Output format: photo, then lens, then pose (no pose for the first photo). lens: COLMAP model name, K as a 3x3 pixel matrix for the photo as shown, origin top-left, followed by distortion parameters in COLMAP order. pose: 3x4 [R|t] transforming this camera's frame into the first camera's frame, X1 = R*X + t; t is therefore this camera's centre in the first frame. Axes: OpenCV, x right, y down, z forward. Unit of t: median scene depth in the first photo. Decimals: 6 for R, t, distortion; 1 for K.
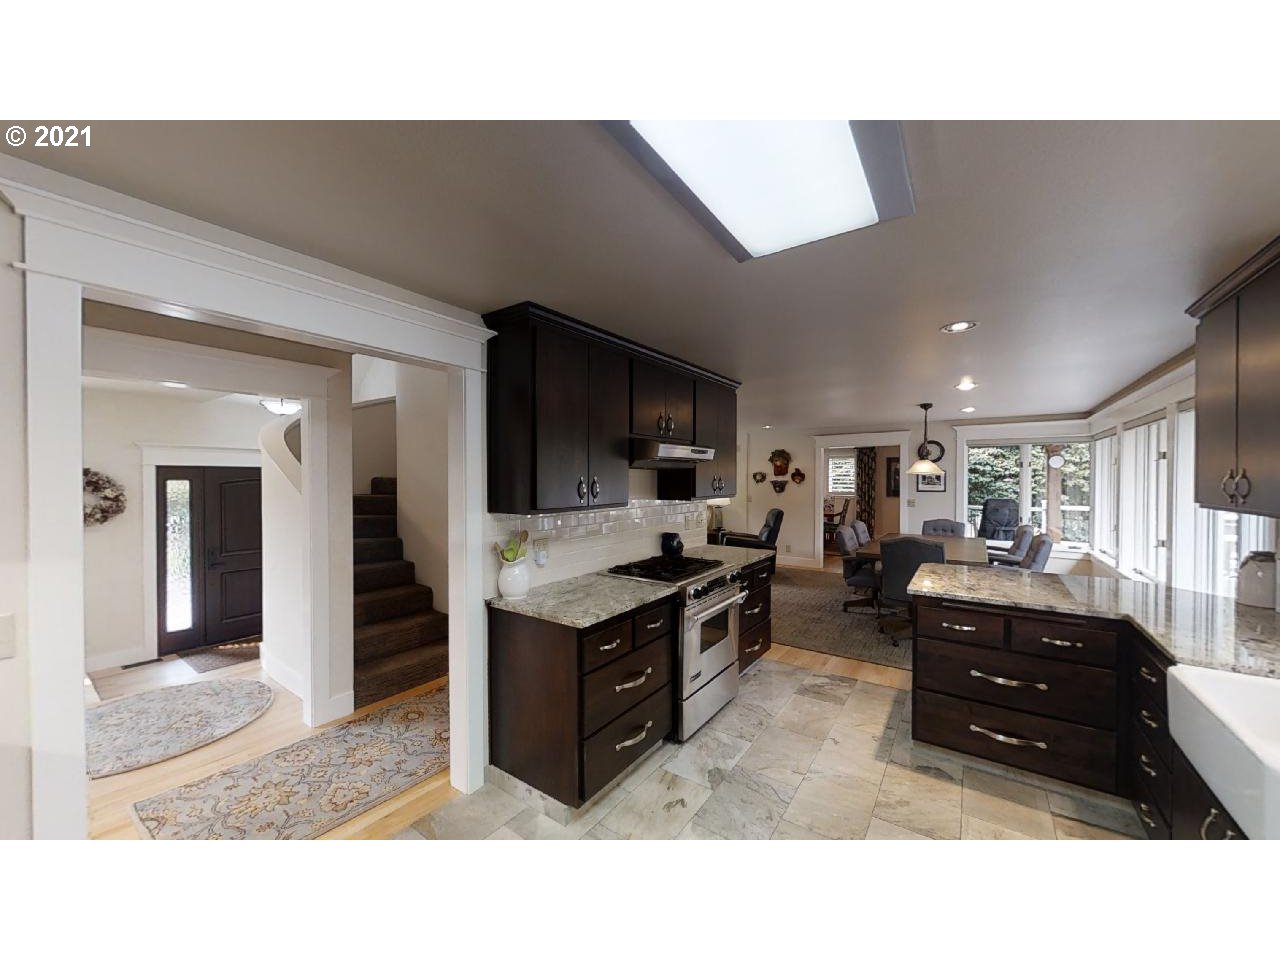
lens RADIAL K [[466.6, 0, 635.6], [0, 466.6, 482.2], [0, 0, 1]] dist [-0.001533, 0.000352]
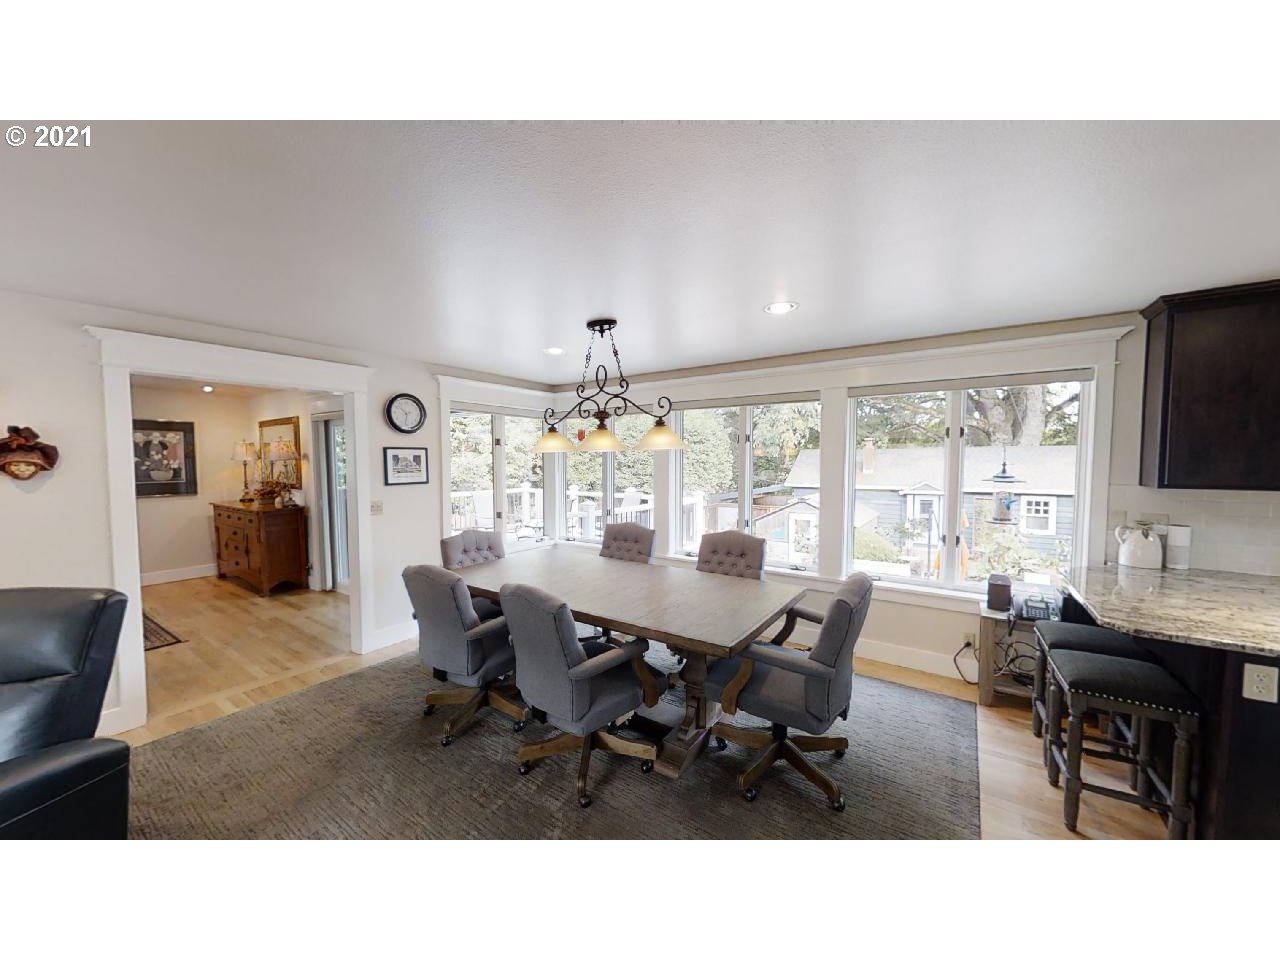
lens RADIAL K [[466.6, 0, 639.6], [0, 466.6, 485.1], [0, 0, 1]] dist [-0.001533, 0.000352]
pose [[-0.004325, -0.056437, 0.998397, 0.062240], [0.007839, 0.998374, 0.056470, -0.007067], [-0.999960, 0.008071, -0.003876, 0.615517]]
